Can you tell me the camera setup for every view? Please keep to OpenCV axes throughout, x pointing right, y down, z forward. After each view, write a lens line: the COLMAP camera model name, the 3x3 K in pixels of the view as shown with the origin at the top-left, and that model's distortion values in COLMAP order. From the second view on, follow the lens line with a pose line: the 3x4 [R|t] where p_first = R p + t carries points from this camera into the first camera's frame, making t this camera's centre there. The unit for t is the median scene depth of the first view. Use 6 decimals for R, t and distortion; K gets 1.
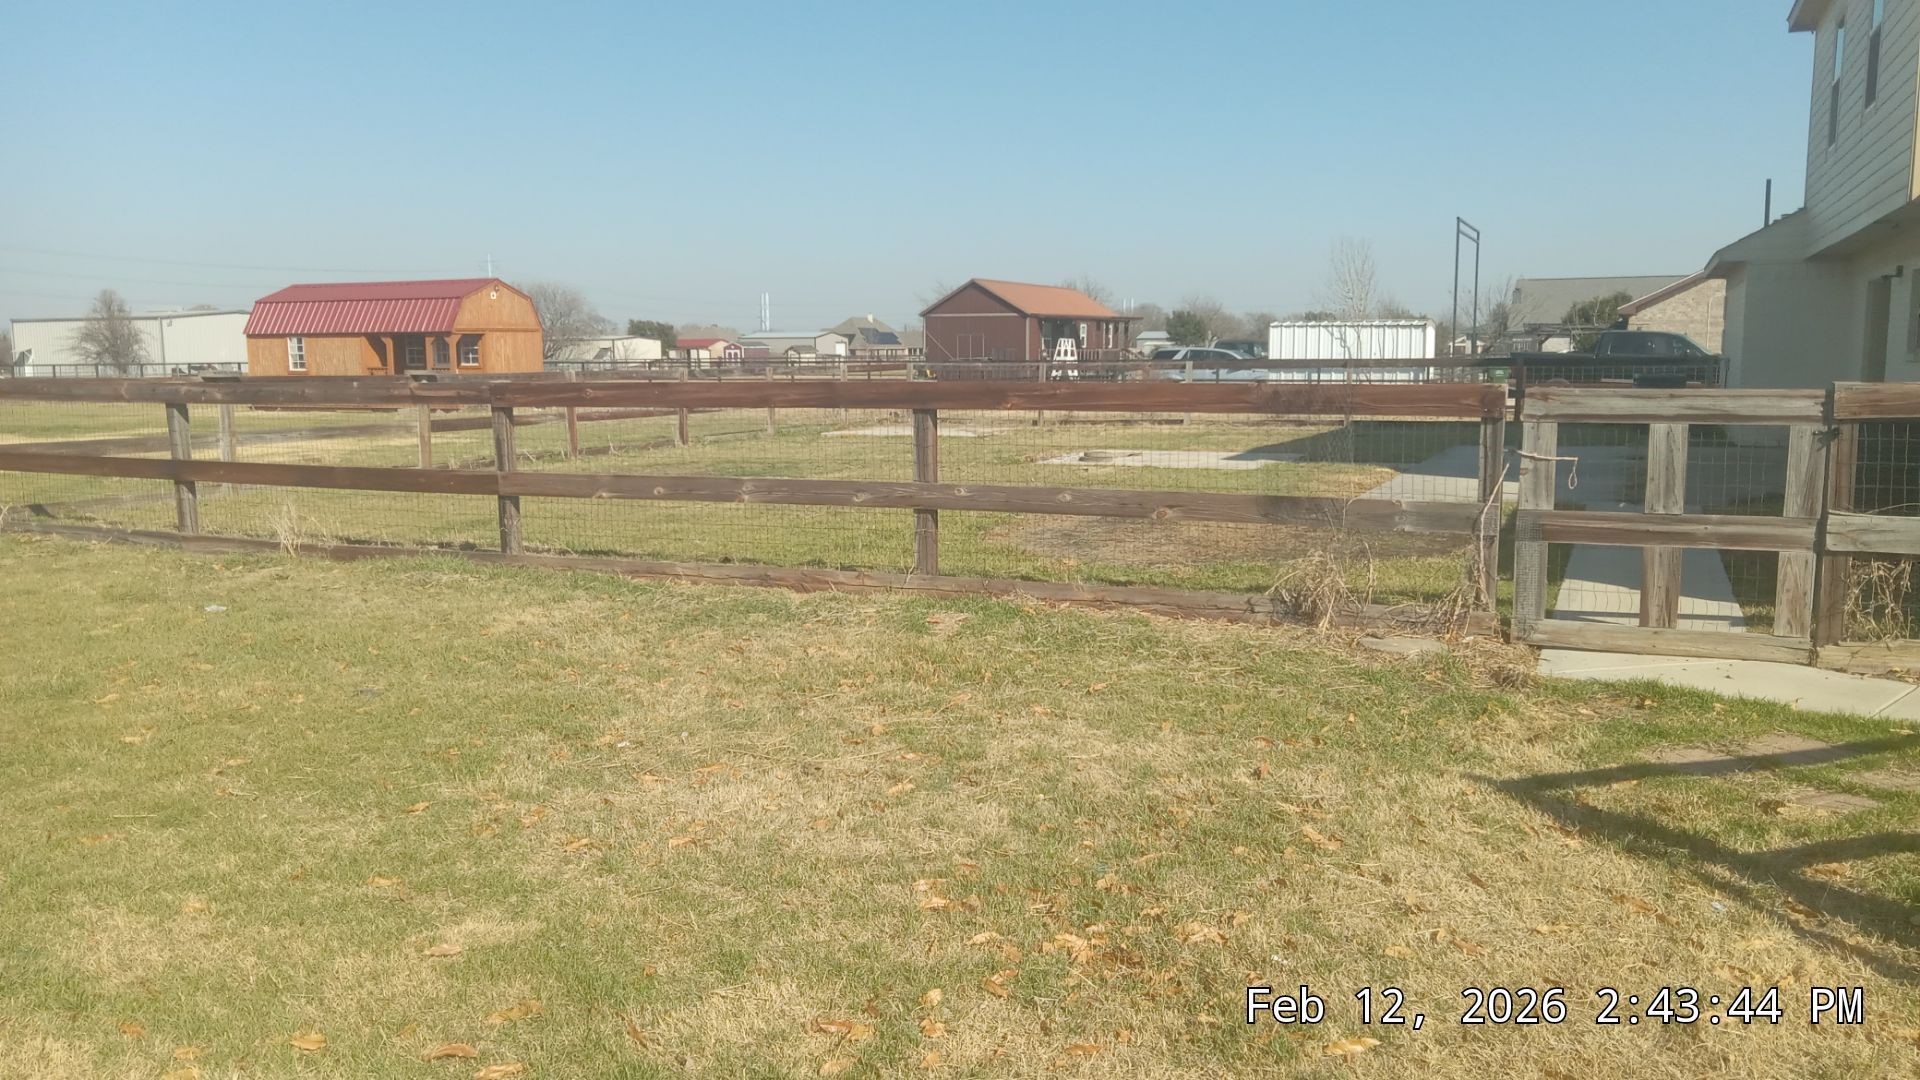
lens RADIAL K [[1437.9, 0, 964.8], [0, 1437.9, 538.1], [0, 0, 1]] dist [-0.025126, 0.013041]
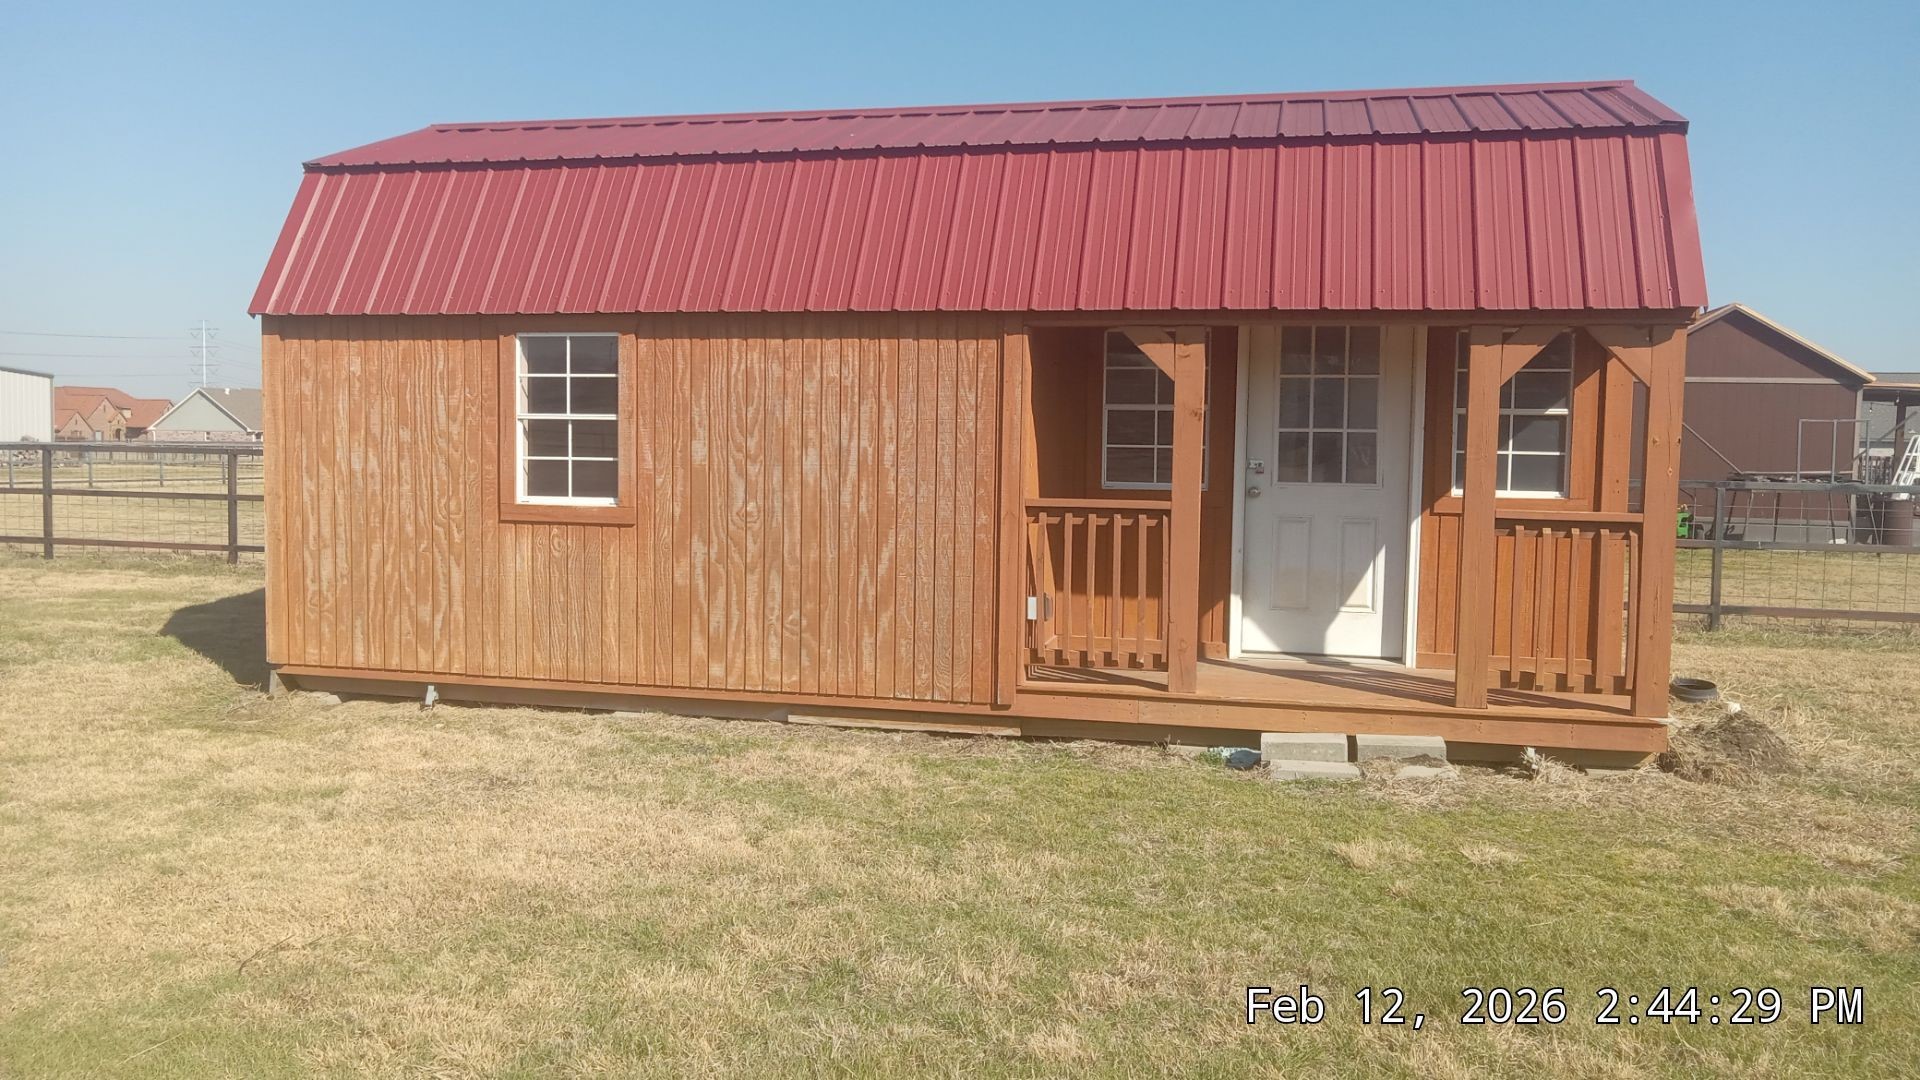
lens RADIAL K [[1437.9, 0, 943.5], [0, 1437.9, 554.4], [0, 0, 1]] dist [-0.025126, 0.013041]
pose [[0.985696, 0.009378, 0.168274, -0.204940], [-0.000346, 0.998561, -0.053619, -0.045626], [-0.168535, 0.052794, 0.984281, 0.365233]]
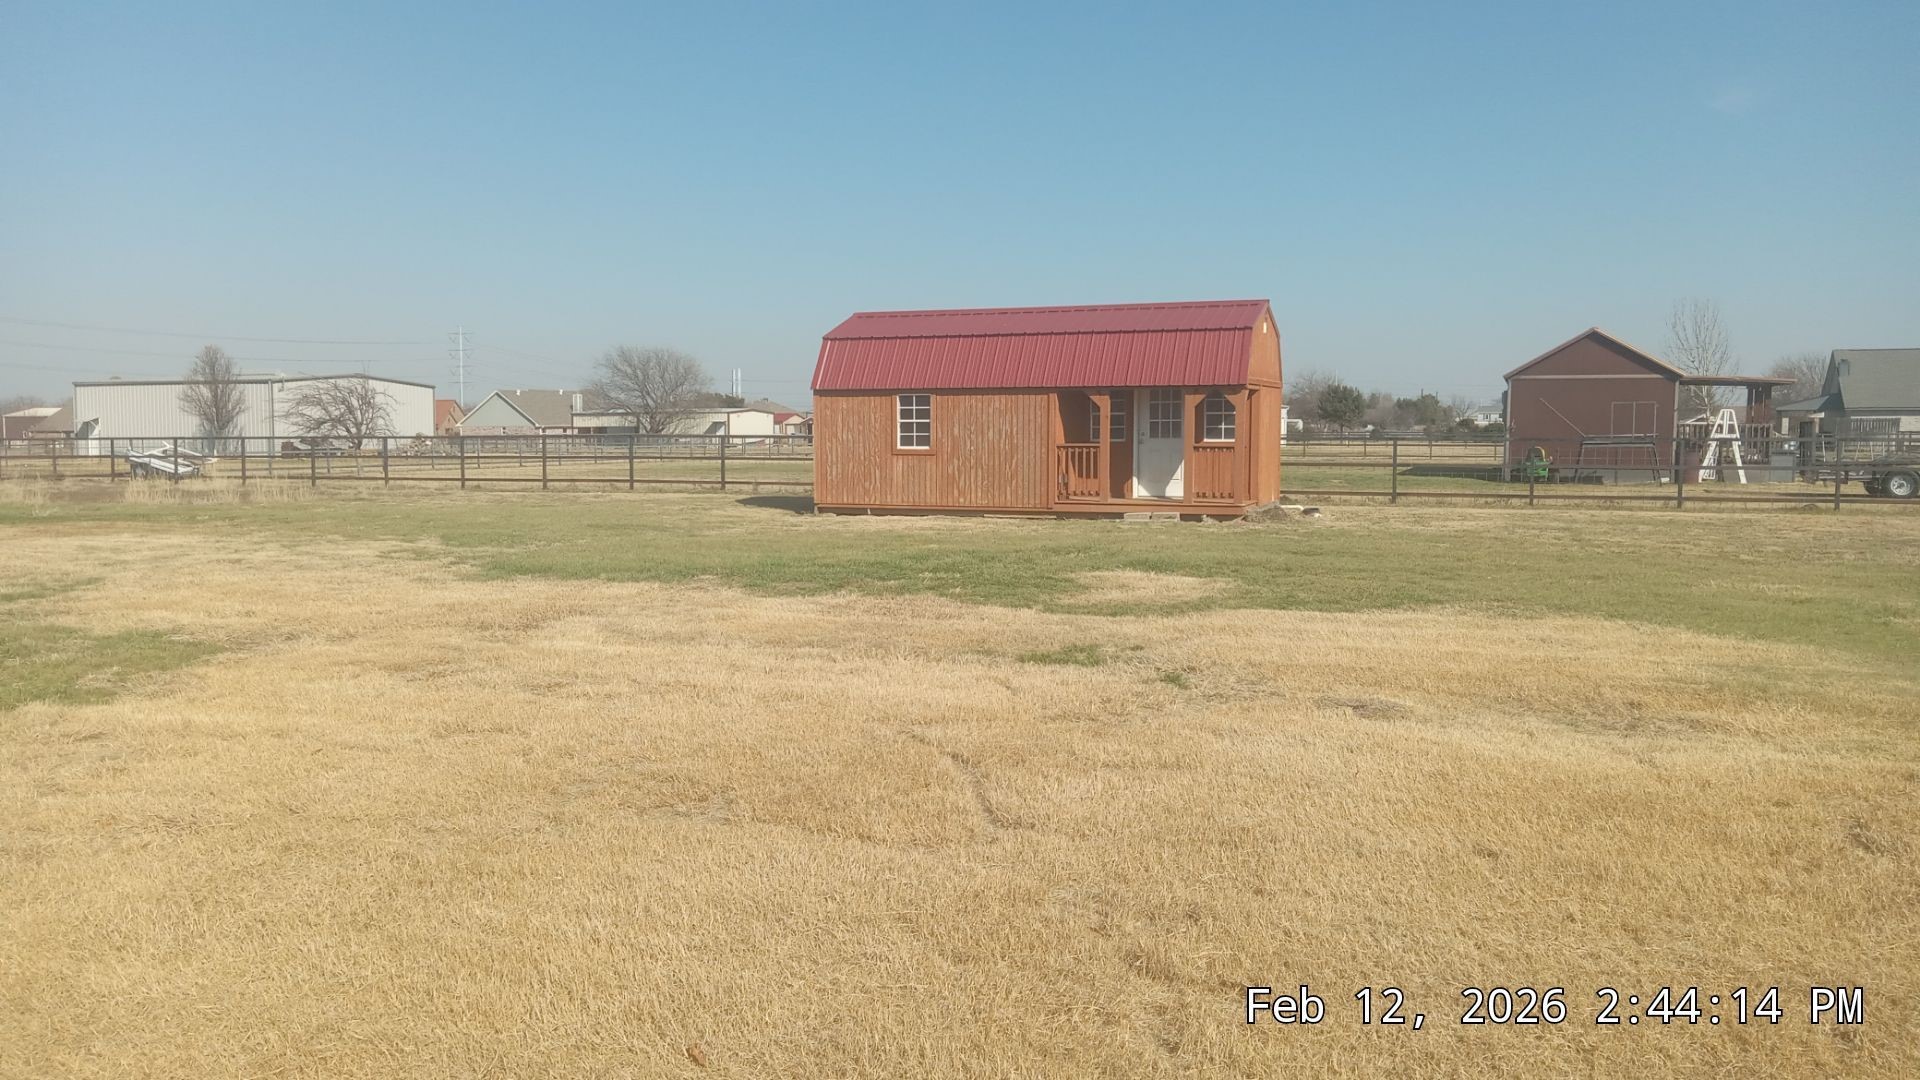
lens RADIAL K [[1437.9, 0, 963.1], [0, 1437.9, 536.3], [0, 0, 1]] dist [-0.025126, 0.013041]
pose [[0.999095, 0.001583, 0.042504, -0.215332], [0.000752, 0.998493, -0.054868, -0.021037], [-0.042527, 0.054851, 0.997589, 0.177612]]
